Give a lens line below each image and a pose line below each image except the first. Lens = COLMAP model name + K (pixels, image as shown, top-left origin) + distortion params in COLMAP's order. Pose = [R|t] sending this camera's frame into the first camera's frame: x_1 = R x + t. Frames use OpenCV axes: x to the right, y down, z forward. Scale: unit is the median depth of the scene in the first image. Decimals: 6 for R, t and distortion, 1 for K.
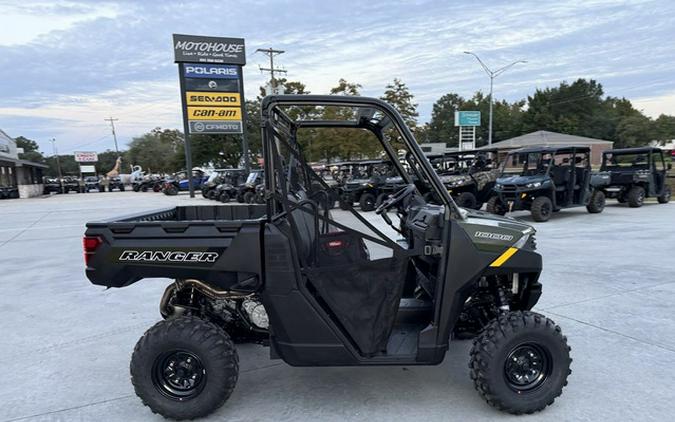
lens RADIAL K [[477.9, 0, 336.2], [0, 477.9, 220.4], [0, 0, 1]] dist [0.033069, -0.047677]
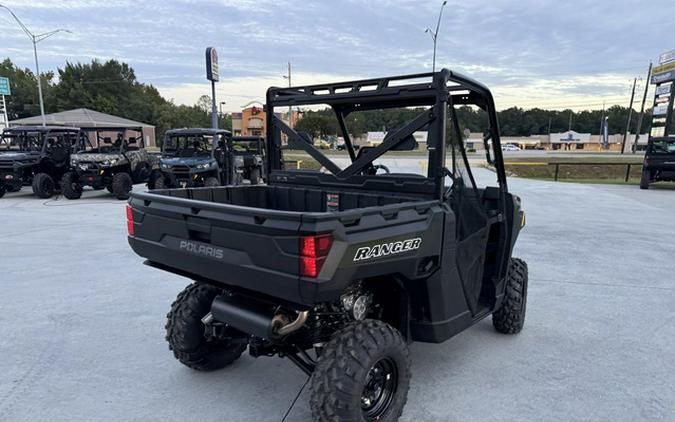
lens RADIAL K [[477.9, 0, 341.0], [0, 477.9, 221.6], [0, 0, 1]] dist [0.033069, -0.047677]
pose [[0.625802, -0.077775, 0.776095, -0.147581], [0.045493, 0.996962, 0.063226, -0.003792], [-0.778654, -0.004260, 0.627439, 0.078375]]
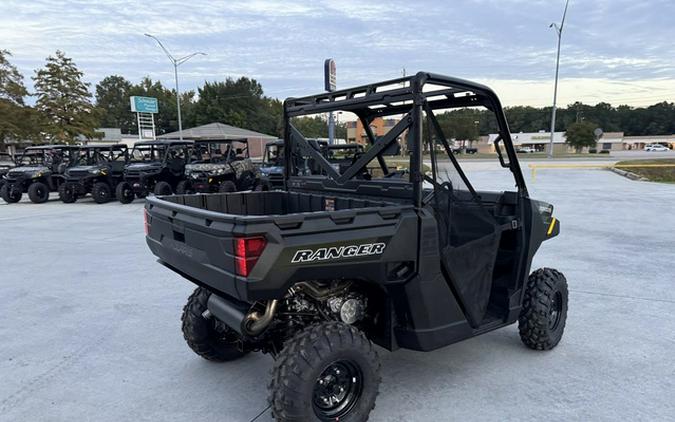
lens RADIAL K [[477.9, 0, 339.7], [0, 477.9, 221.5], [0, 0, 1]] dist [0.033069, -0.047677]
pose [[0.793650, -0.060374, 0.605372, -0.121804], [0.045874, 0.998170, 0.039406, -0.001644], [-0.606643, -0.003504, 0.794967, 0.047919]]
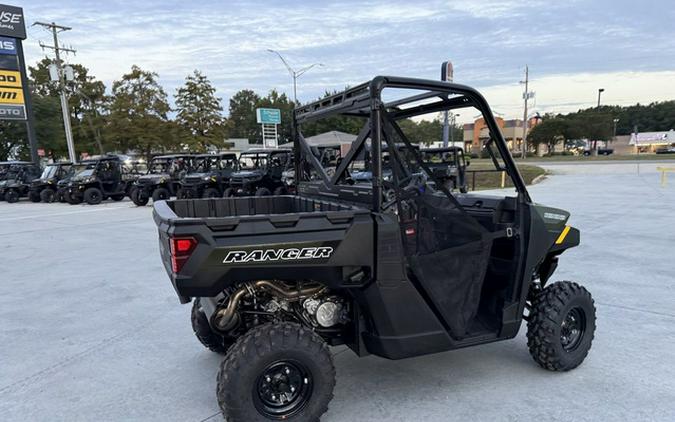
lens RADIAL K [[477.9, 0, 338.8], [0, 477.9, 220.2], [0, 0, 1]] dist [0.033069, -0.047677]
pose [[0.915691, -0.040419, 0.399845, -0.084961], [0.037024, 0.999183, 0.016217, 0.000388], [-0.400174, -0.000046, 0.916439, 0.023280]]
